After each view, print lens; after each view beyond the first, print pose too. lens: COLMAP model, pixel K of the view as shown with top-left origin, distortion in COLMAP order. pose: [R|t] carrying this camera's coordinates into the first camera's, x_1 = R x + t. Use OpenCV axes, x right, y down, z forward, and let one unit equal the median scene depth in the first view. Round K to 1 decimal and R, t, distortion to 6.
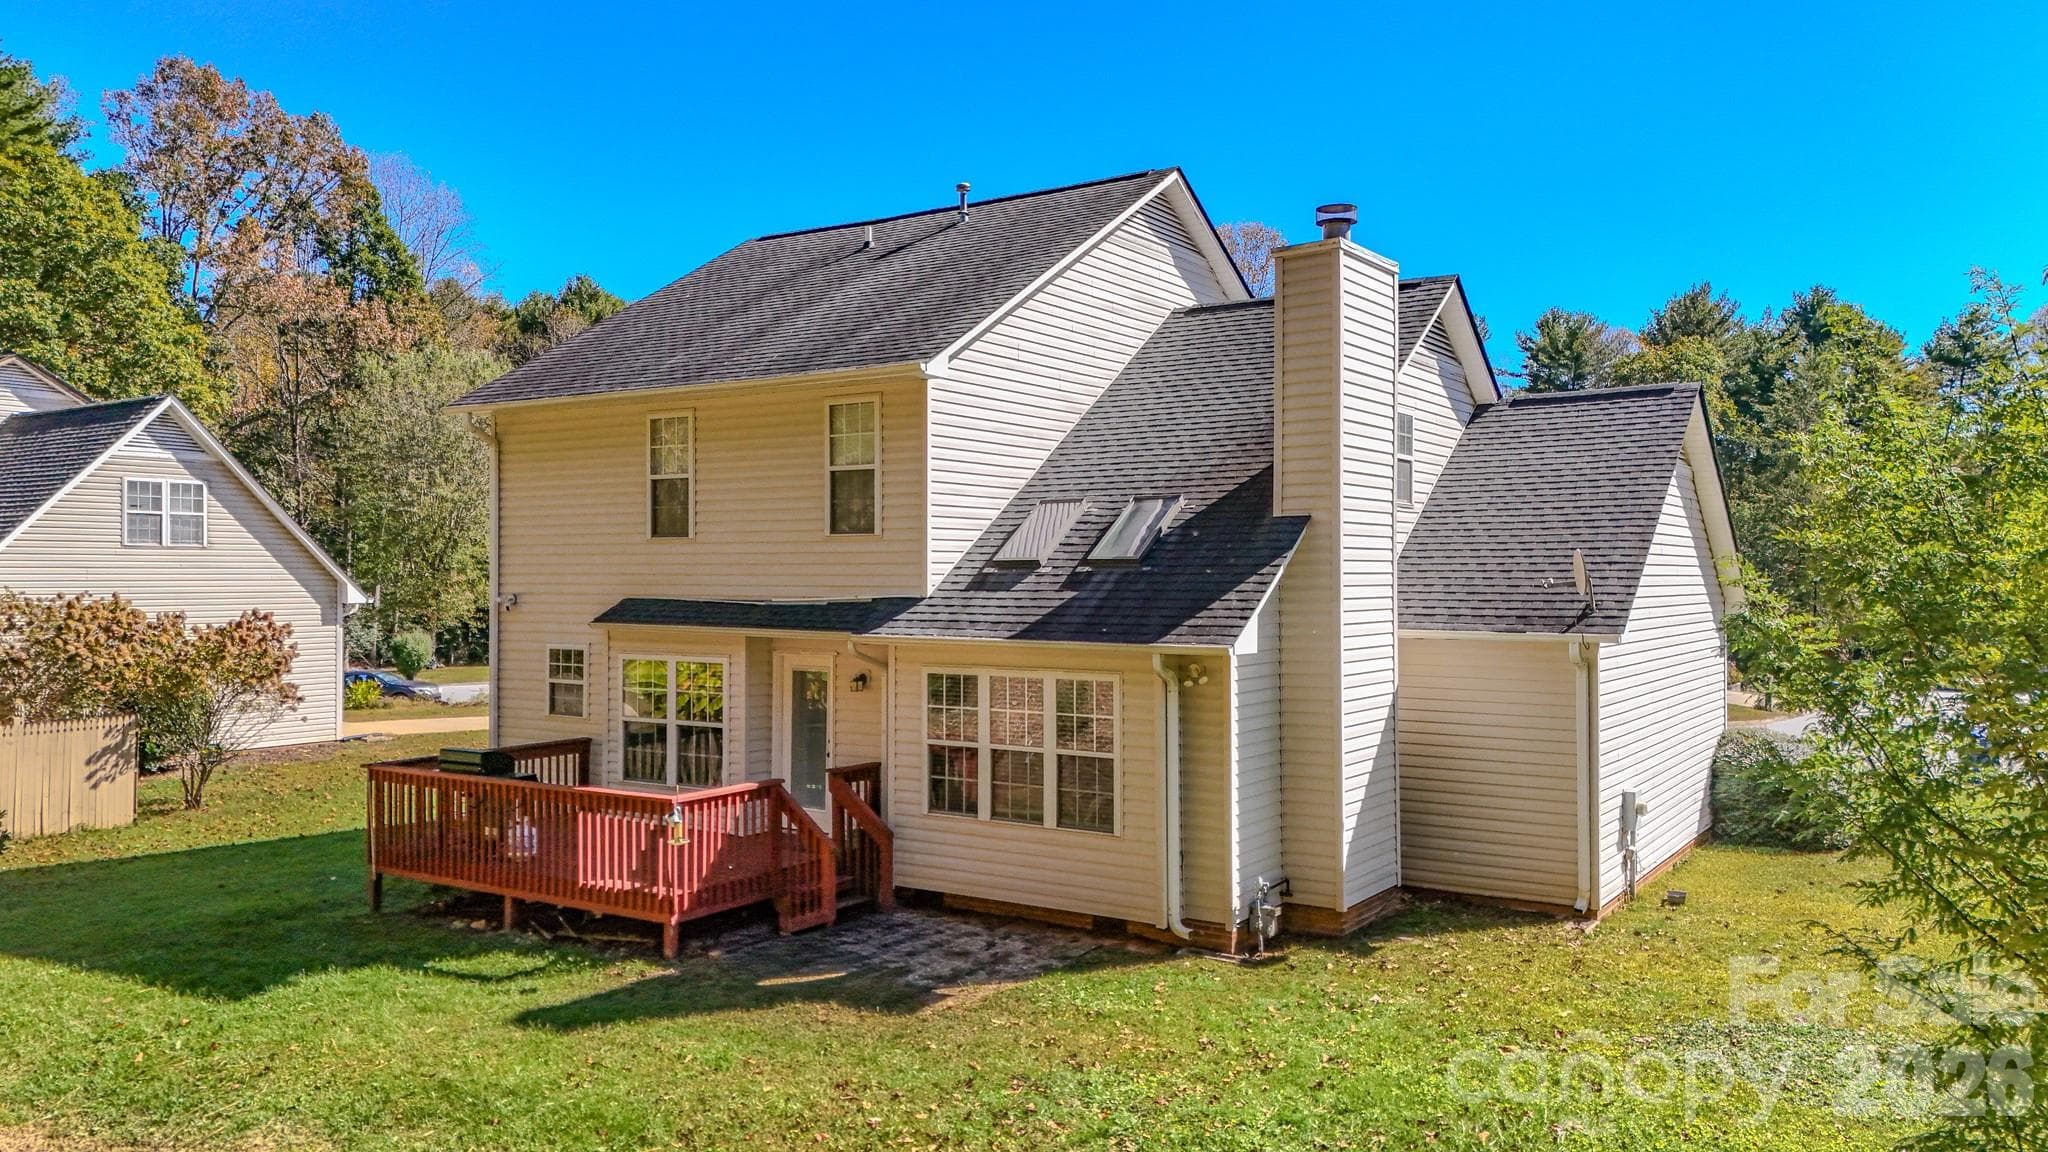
lens RADIAL K [[1486.0, 0, 1022.2], [0, 1486.0, 571.2], [0, 0, 1]] dist [0.082402, -0.048538]
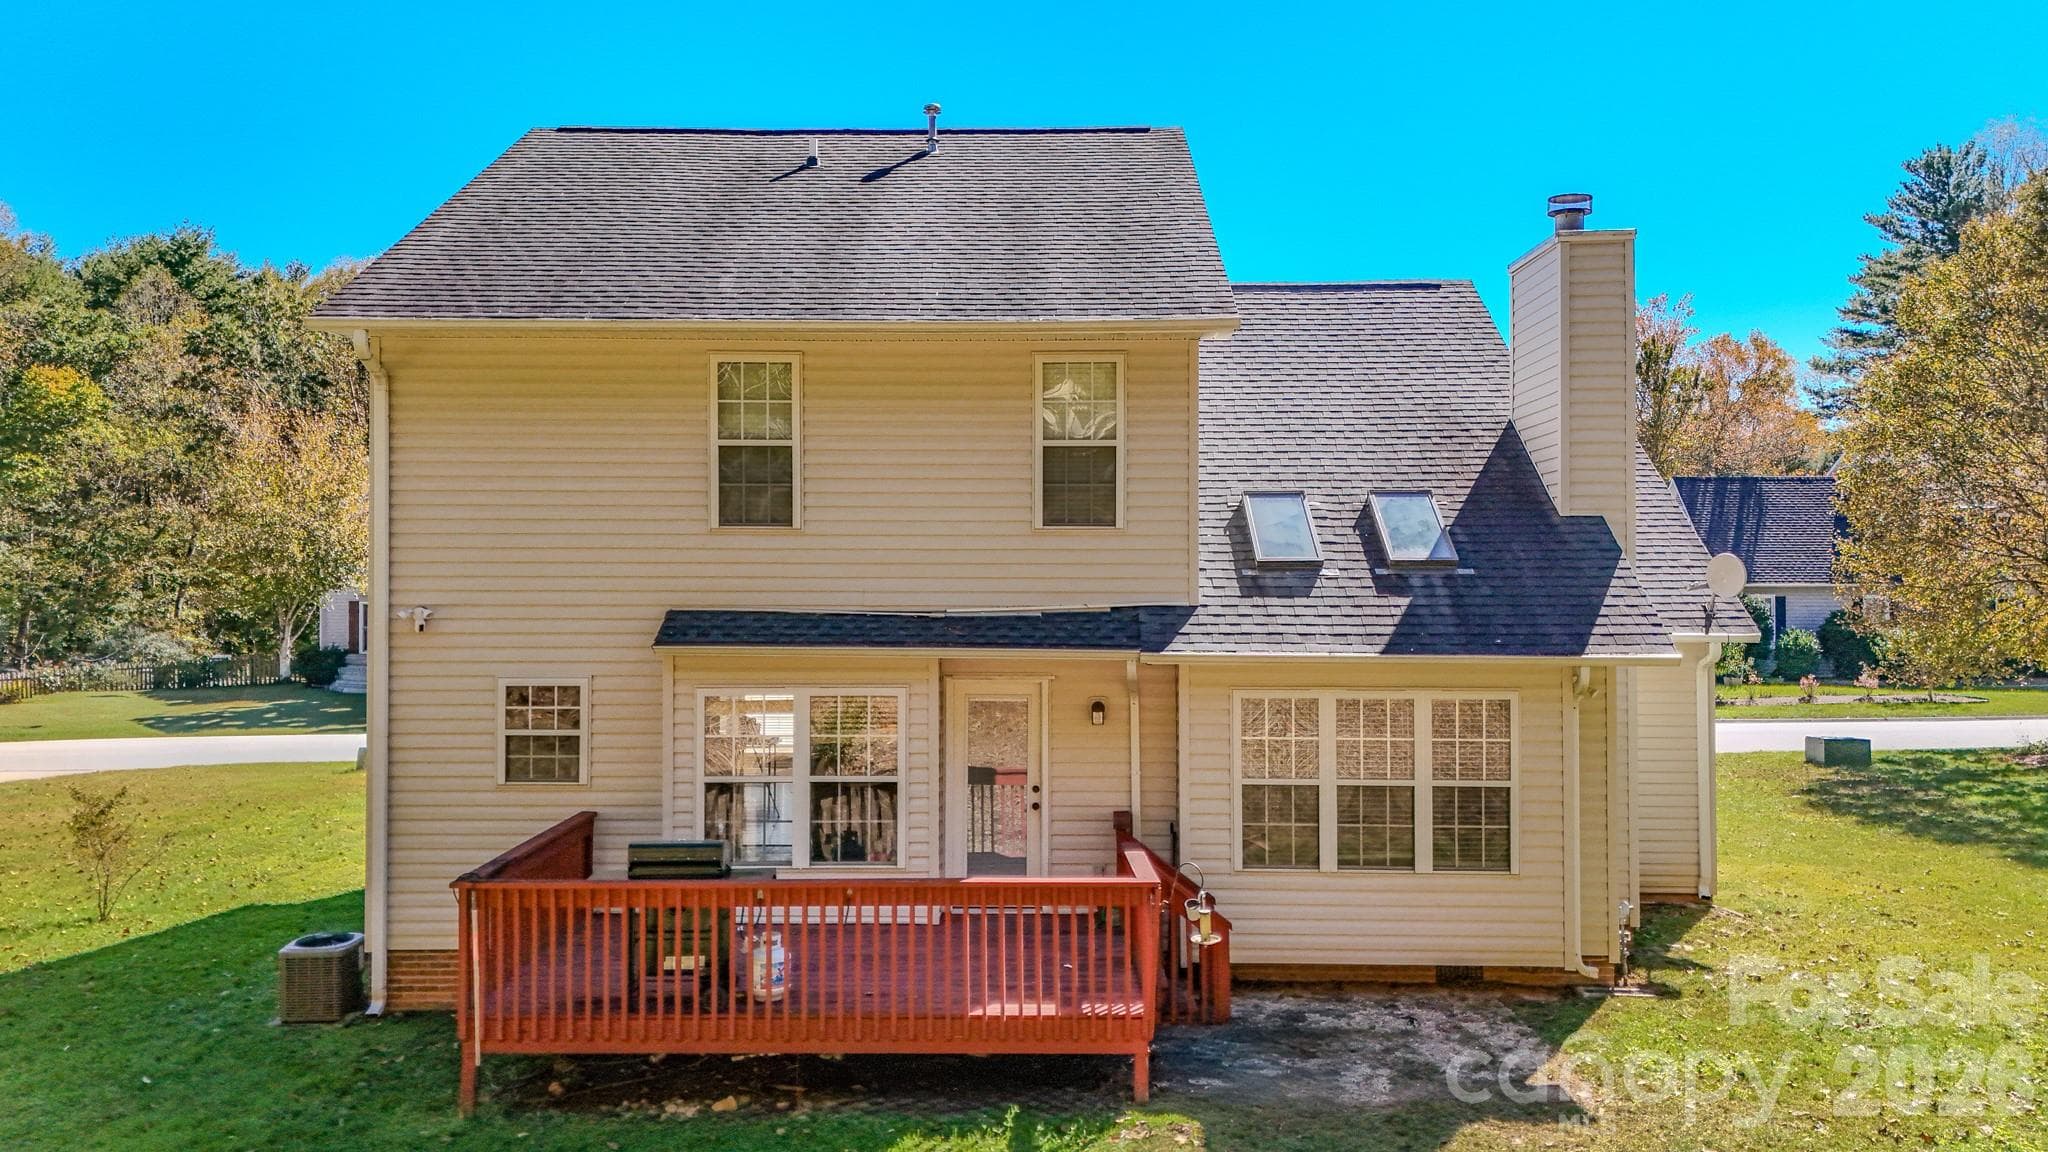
lens RADIAL K [[1486.0, 0, 1032.0], [0, 1486.0, 581.3], [0, 0, 1]] dist [0.082402, -0.048538]
pose [[0.841612, 0.000519, 0.540083, -0.582584], [-0.002480, 0.999993, 0.002905, 0.001861], [-0.540078, -0.003784, 0.841607, 0.357302]]
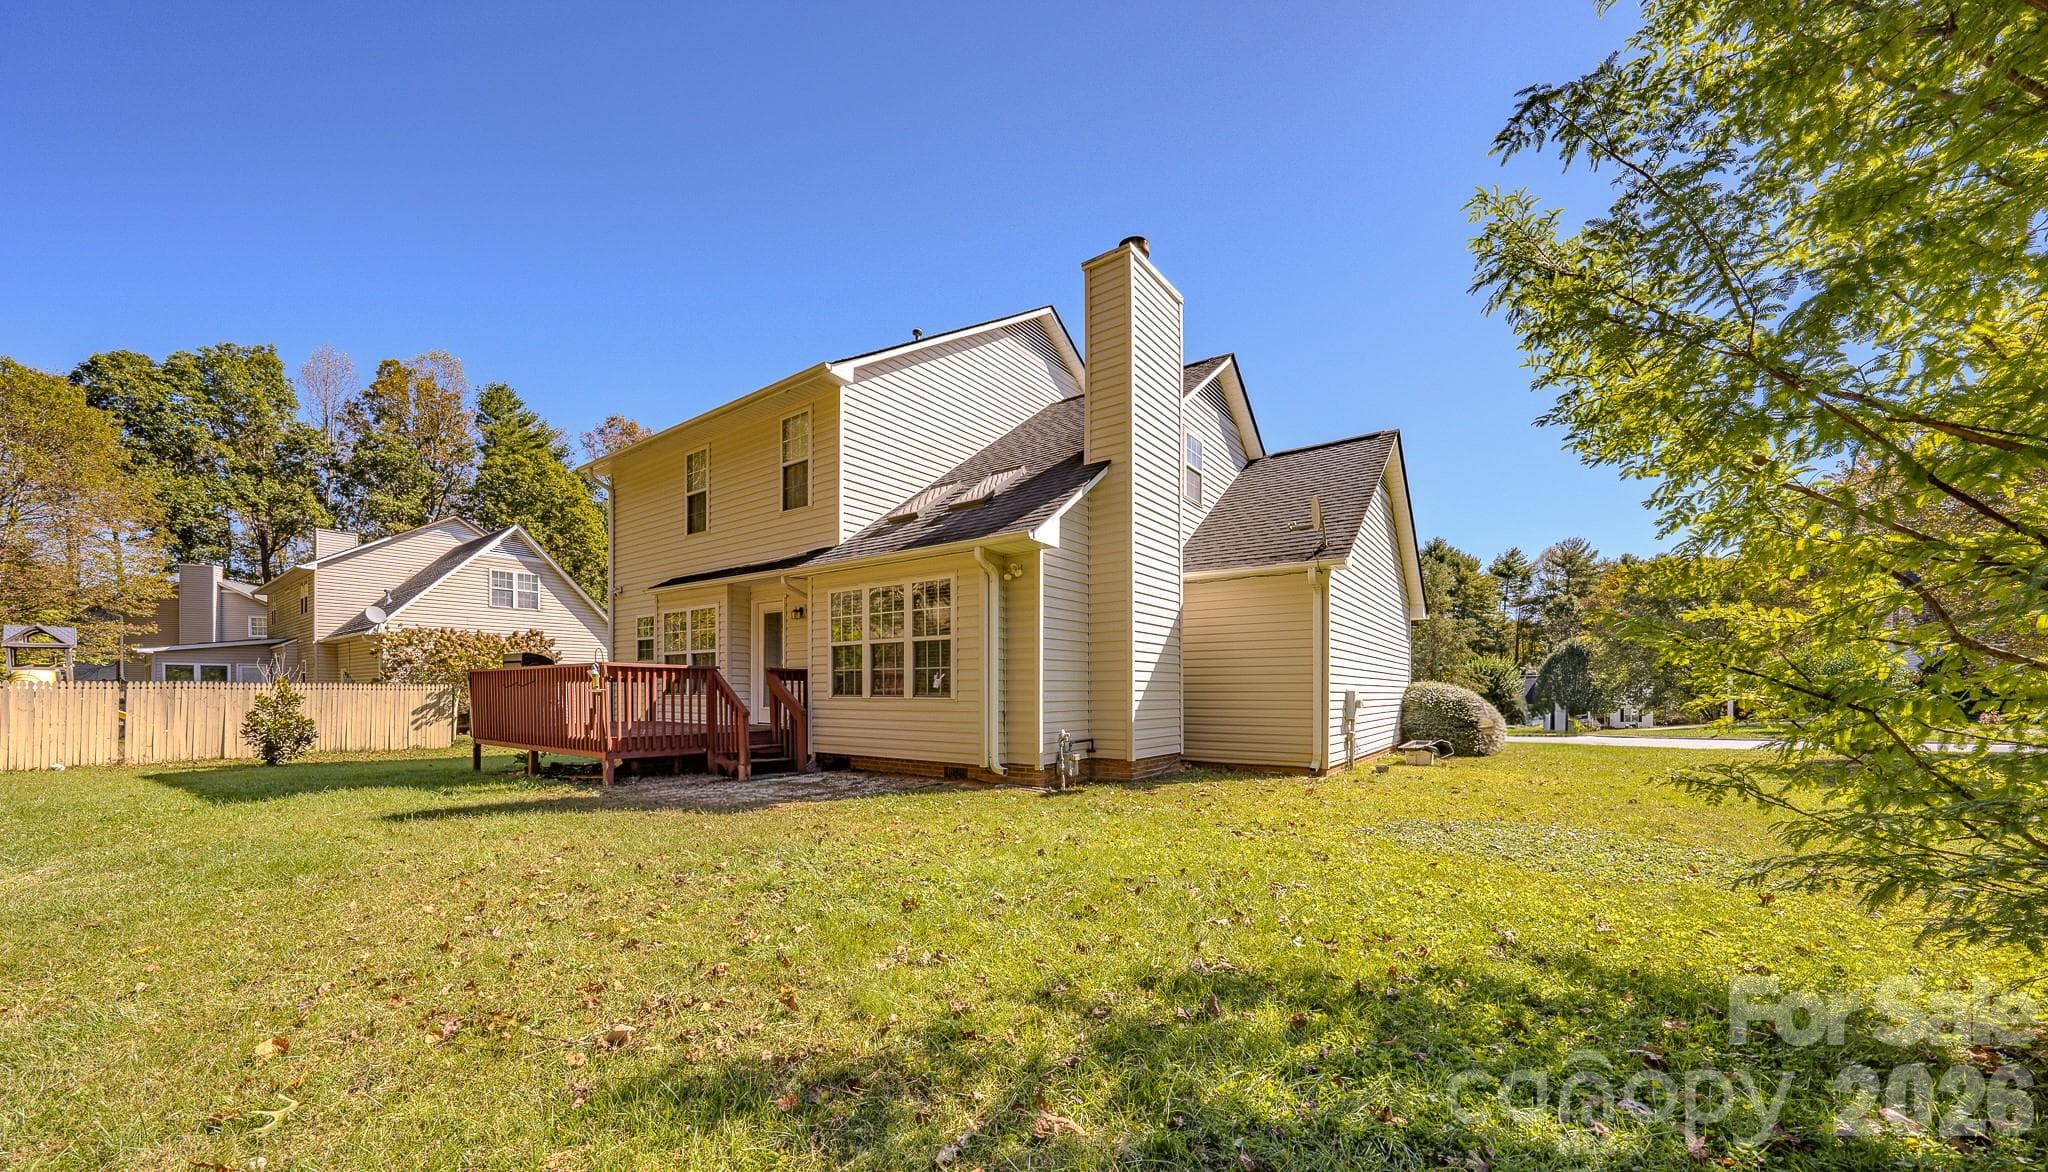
lens RADIAL K [[715.3, 0, 1022.0], [0, 715.3, 696.3], [0, 0, 1]] dist [-0.006889, 0.000577]
pose [[0.999289, 0.002422, -0.037621, 0.129031], [-0.002098, 0.999960, 0.008649, 0.150270], [0.037640, -0.008564, 0.999255, 0.340419]]
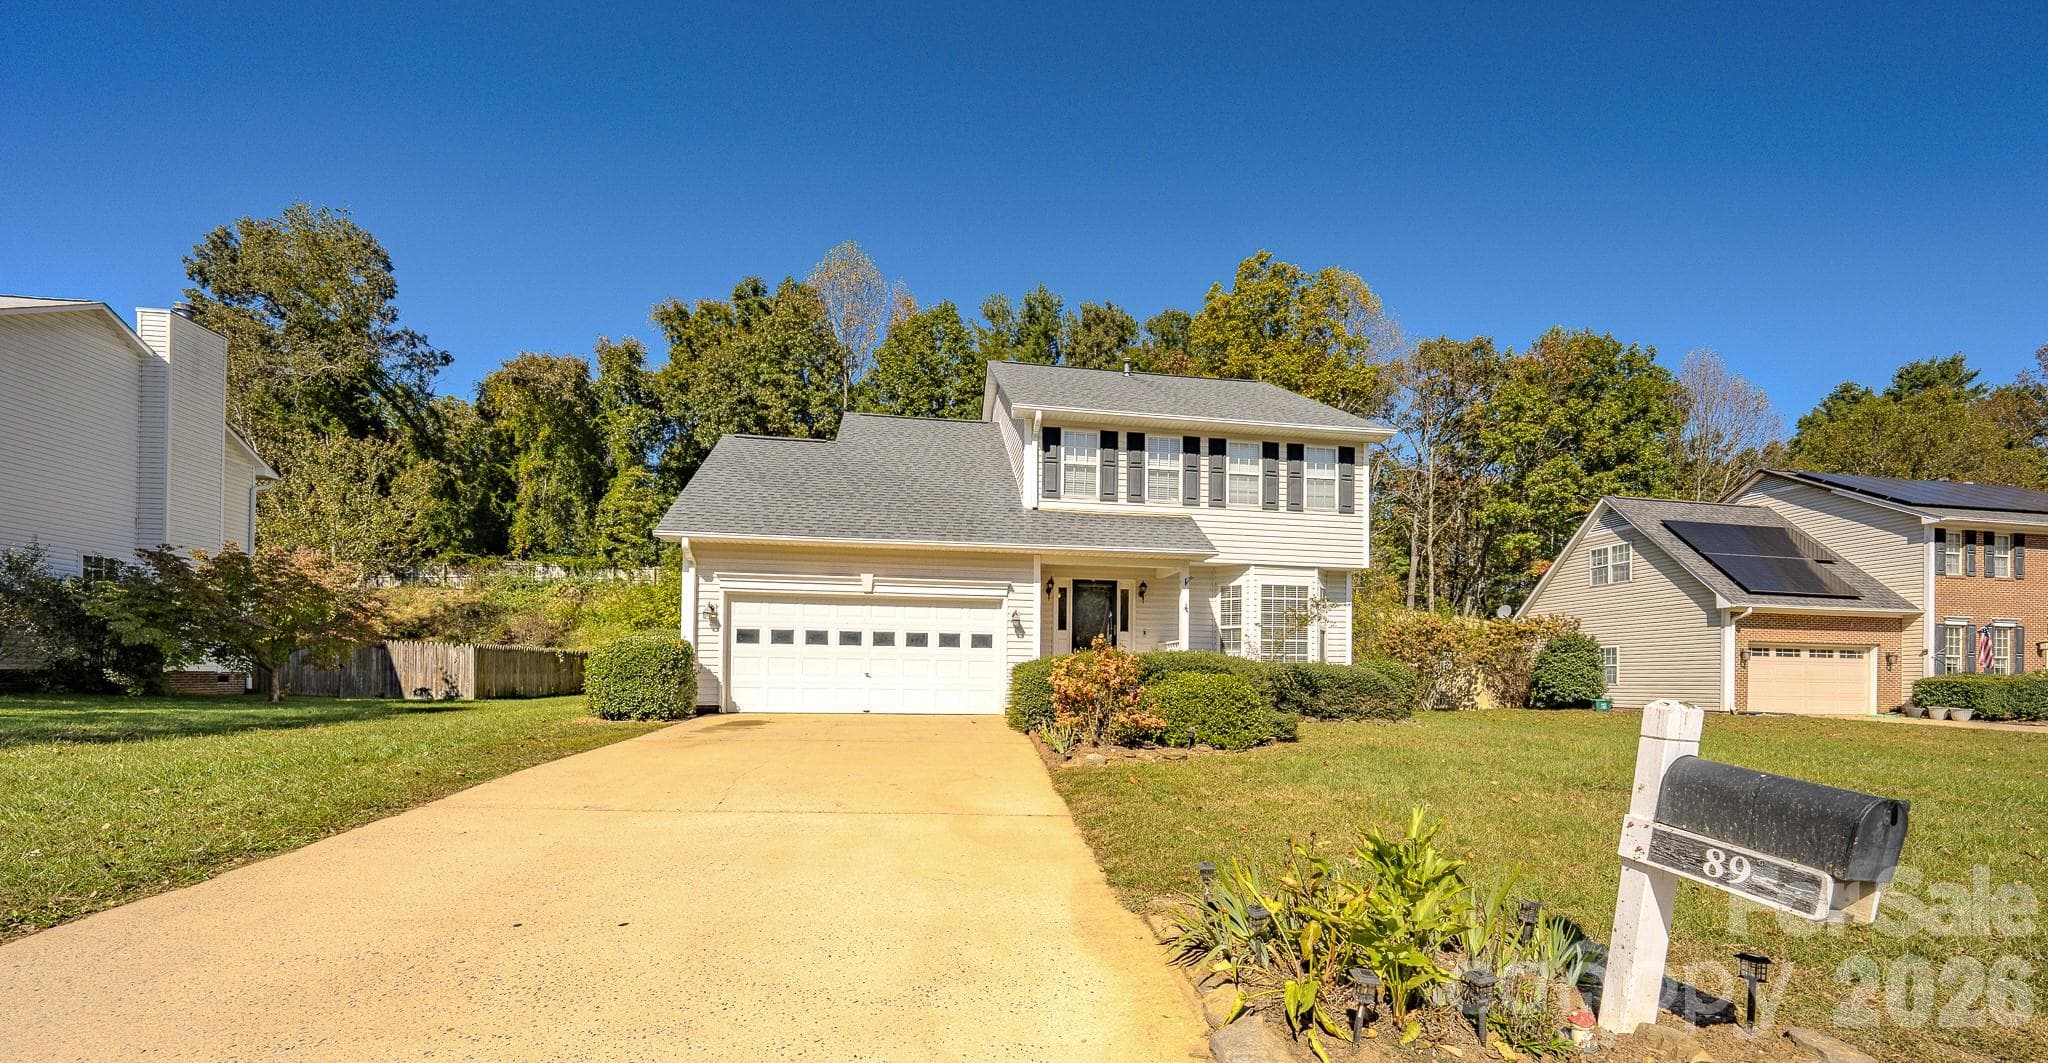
lens RADIAL K [[720.7, 0, 1022.5], [0, 720.7, 696.5], [0, 0, 1]] dist [-0.012753, 0.000451]
pose [[-0.729573, 0.002668, -0.683898, 0.891476], [-0.009287, 0.999862, 0.013808, 0.199861], [0.683840, 0.016425, -0.729447, 2.169121]]
